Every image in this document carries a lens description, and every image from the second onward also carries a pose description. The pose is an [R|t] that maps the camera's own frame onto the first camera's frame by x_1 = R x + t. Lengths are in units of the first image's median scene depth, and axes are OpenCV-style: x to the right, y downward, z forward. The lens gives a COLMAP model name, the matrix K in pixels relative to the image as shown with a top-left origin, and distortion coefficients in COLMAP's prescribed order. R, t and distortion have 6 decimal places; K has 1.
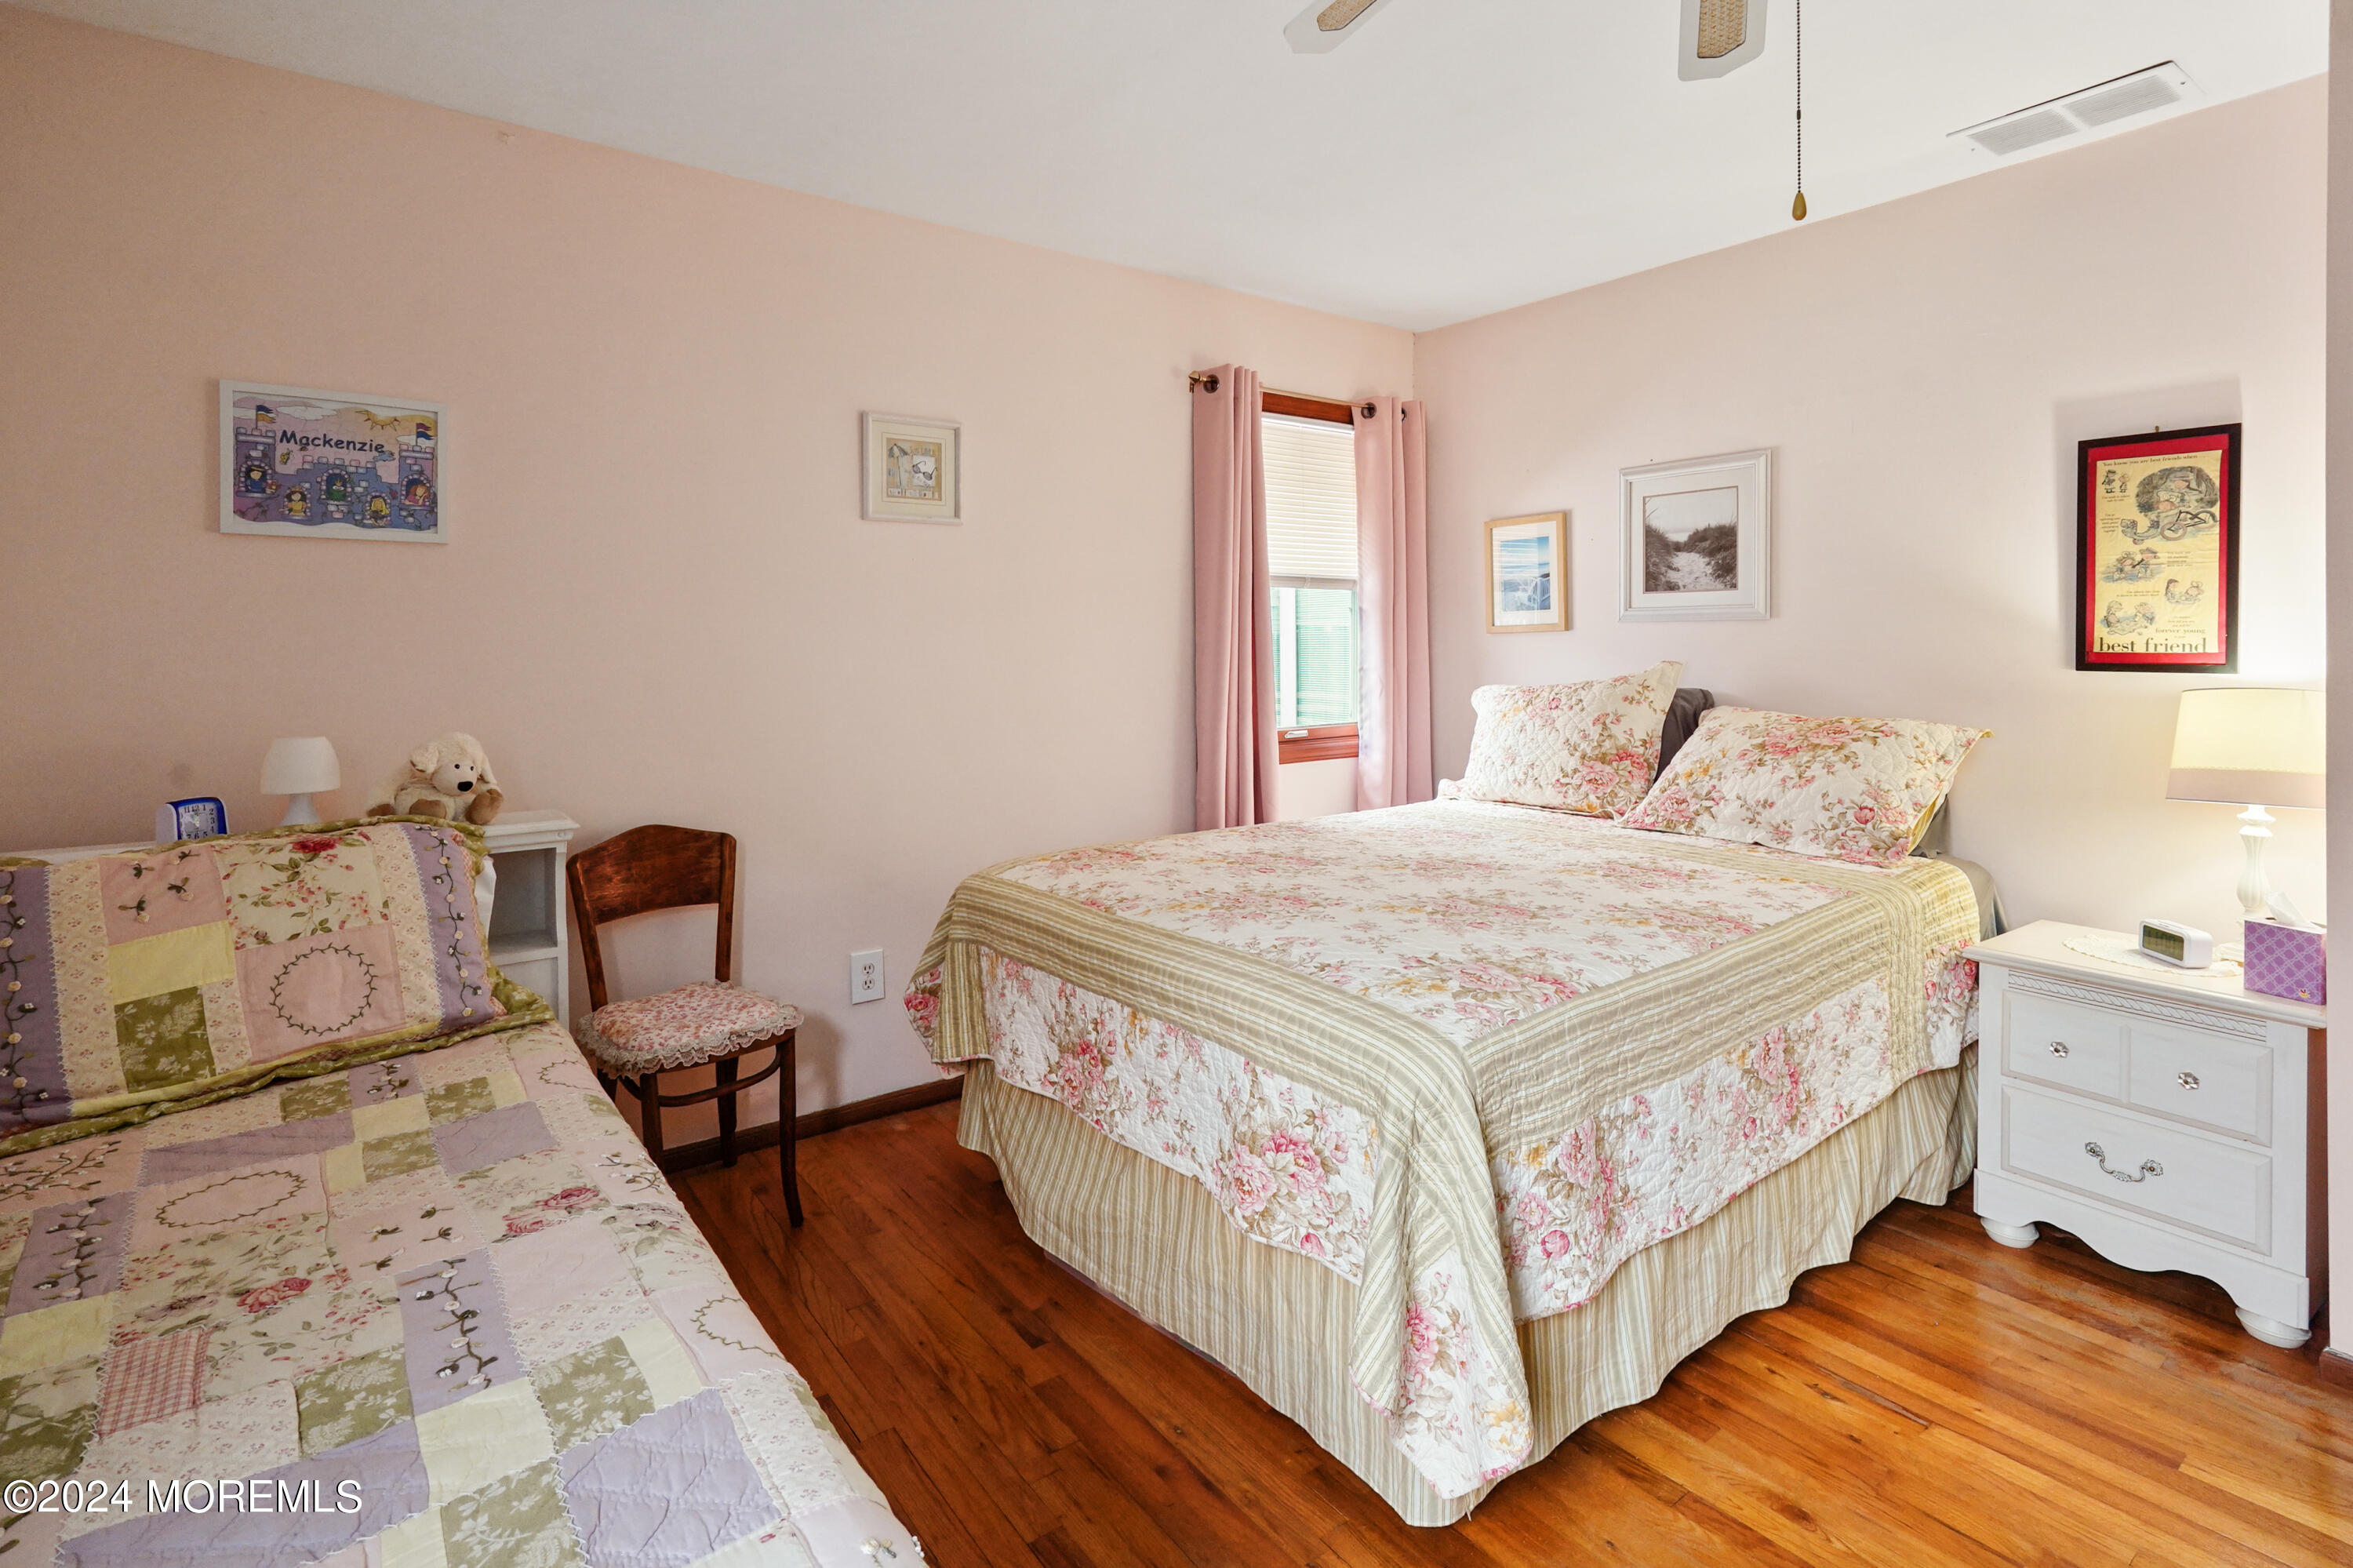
lens RADIAL K [[1155.5, 0, 1180.8], [0, 1155.5, 733.0], [0, 0, 1]] dist [-0.000472, 0.000069]
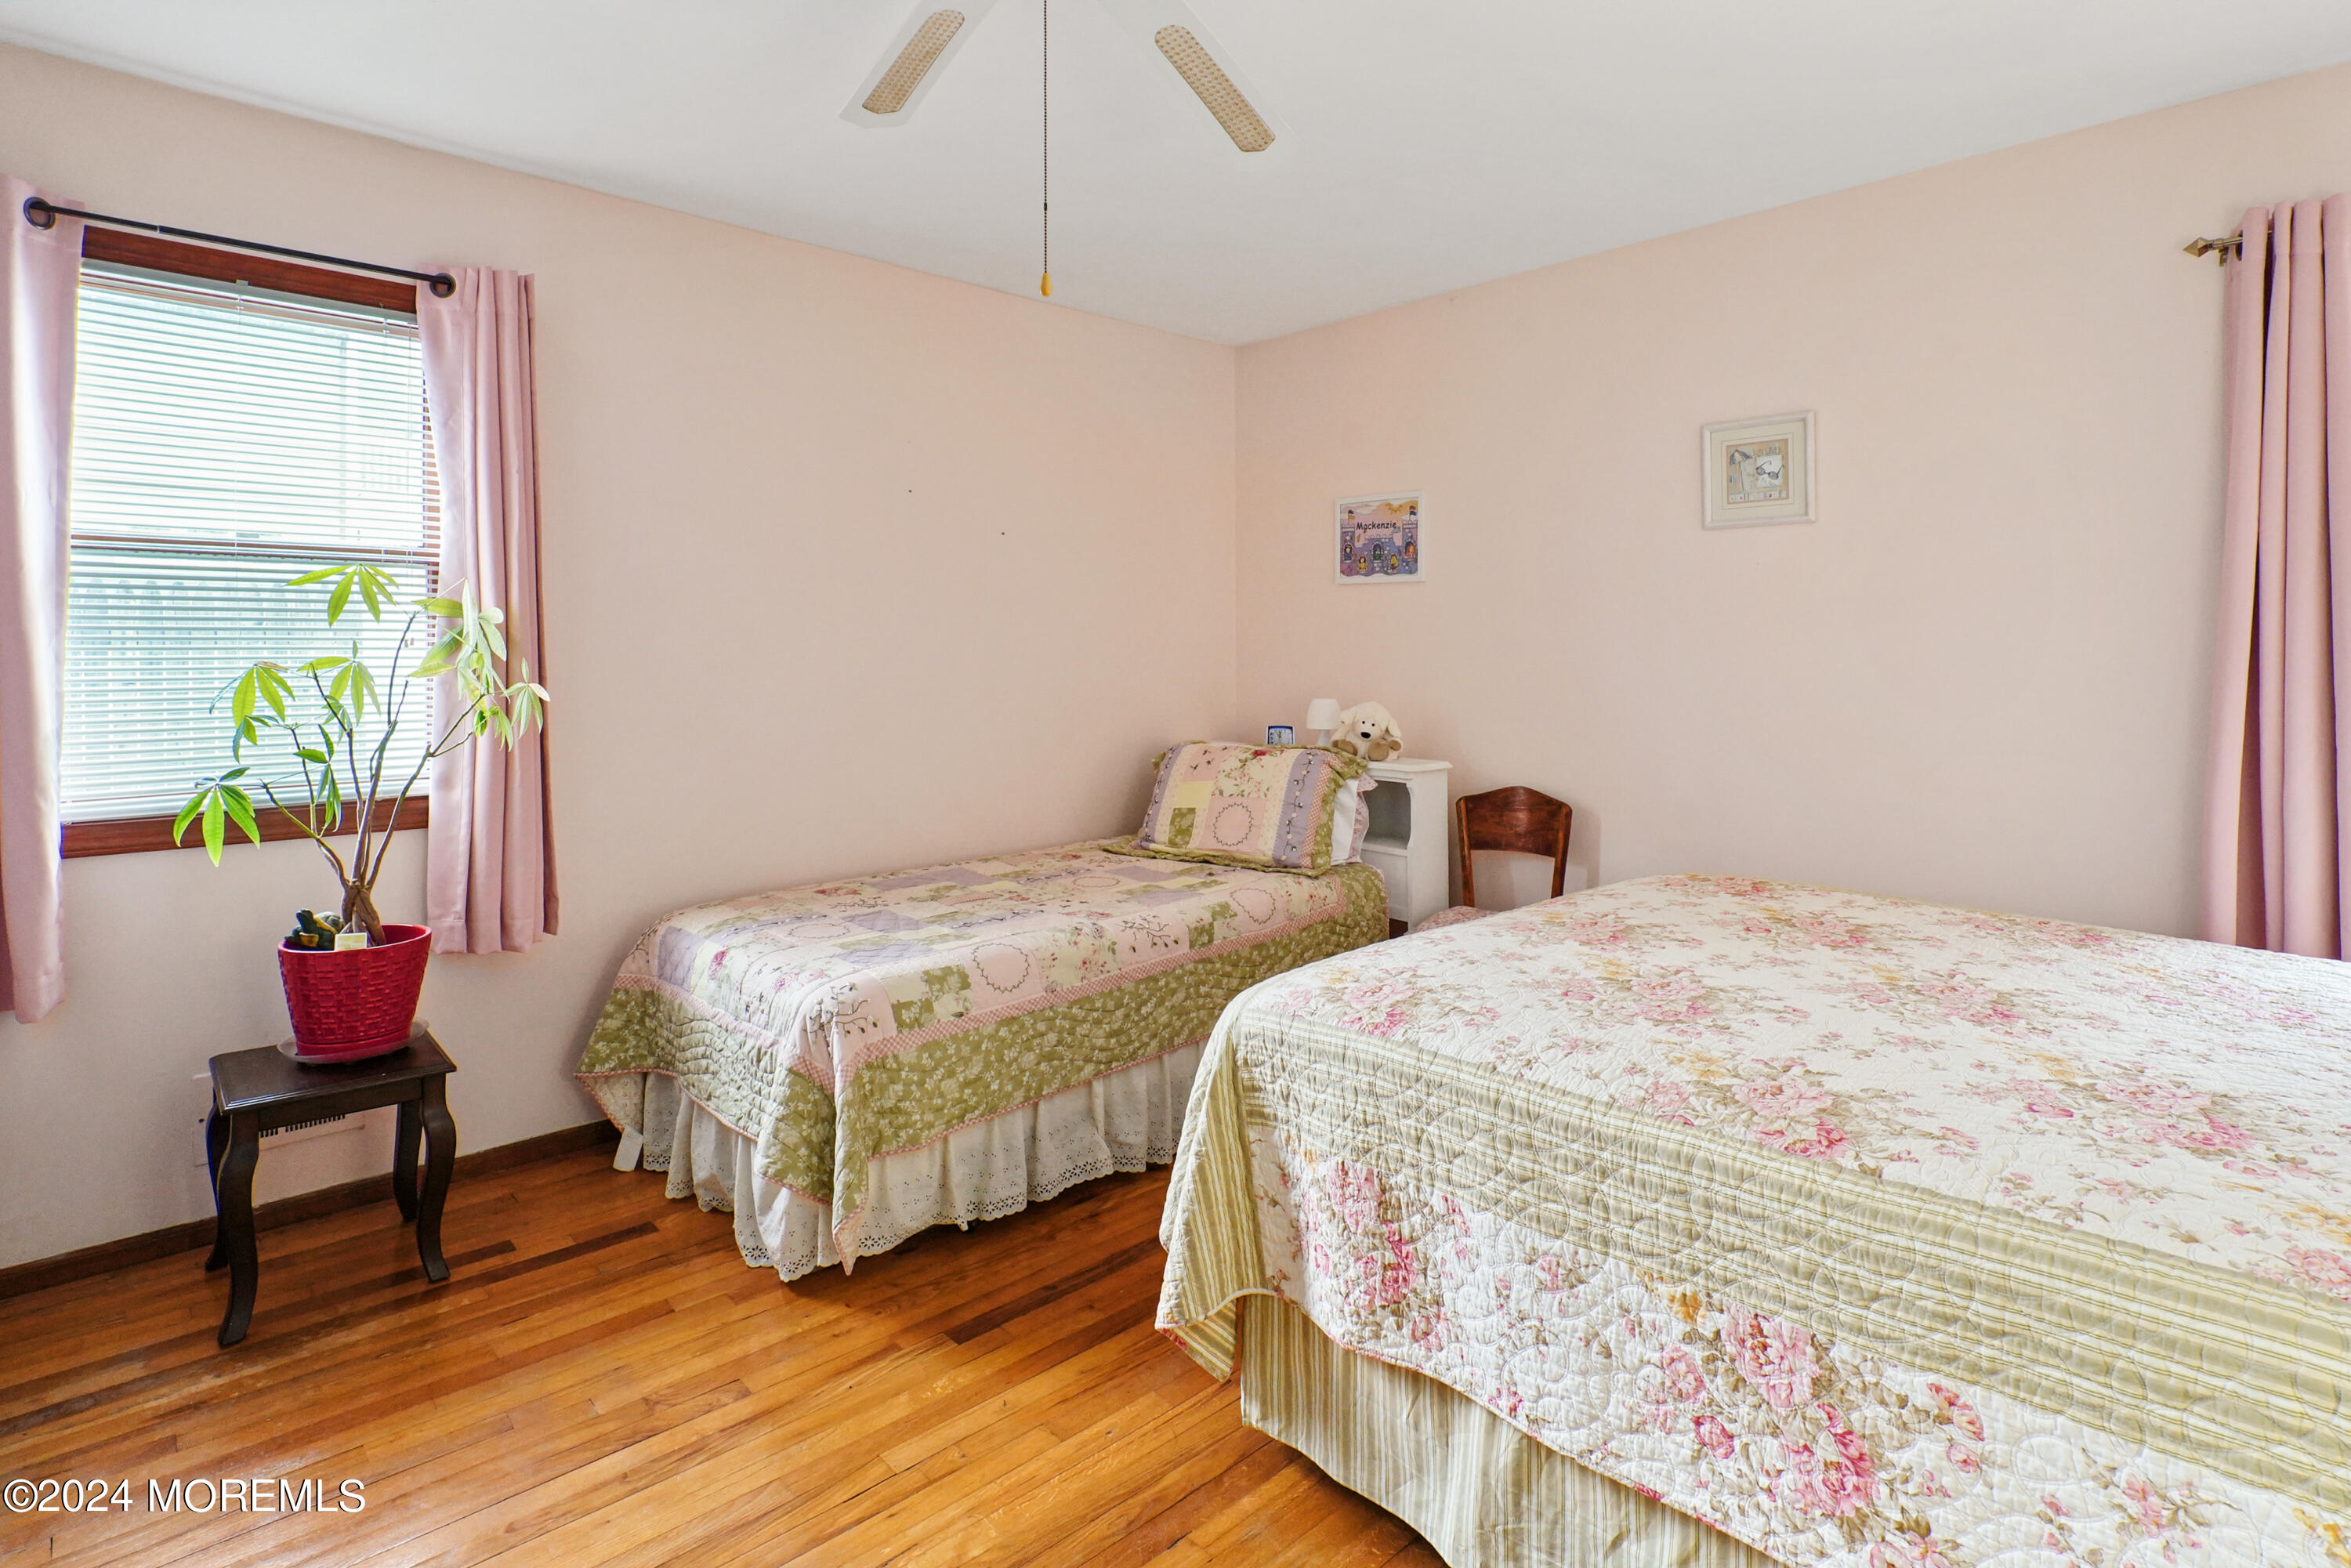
lens RADIAL K [[1158.7, 0, 1164.2], [0, 1158.7, 778.2], [0, 0, 1]] dist [0.000761, 0.000722]
pose [[0.090620, 0.121505, -0.988445, 0.919646], [-0.081839, 0.990081, 0.114203, -0.054214], [0.992517, 0.070544, 0.099665, 0.538908]]
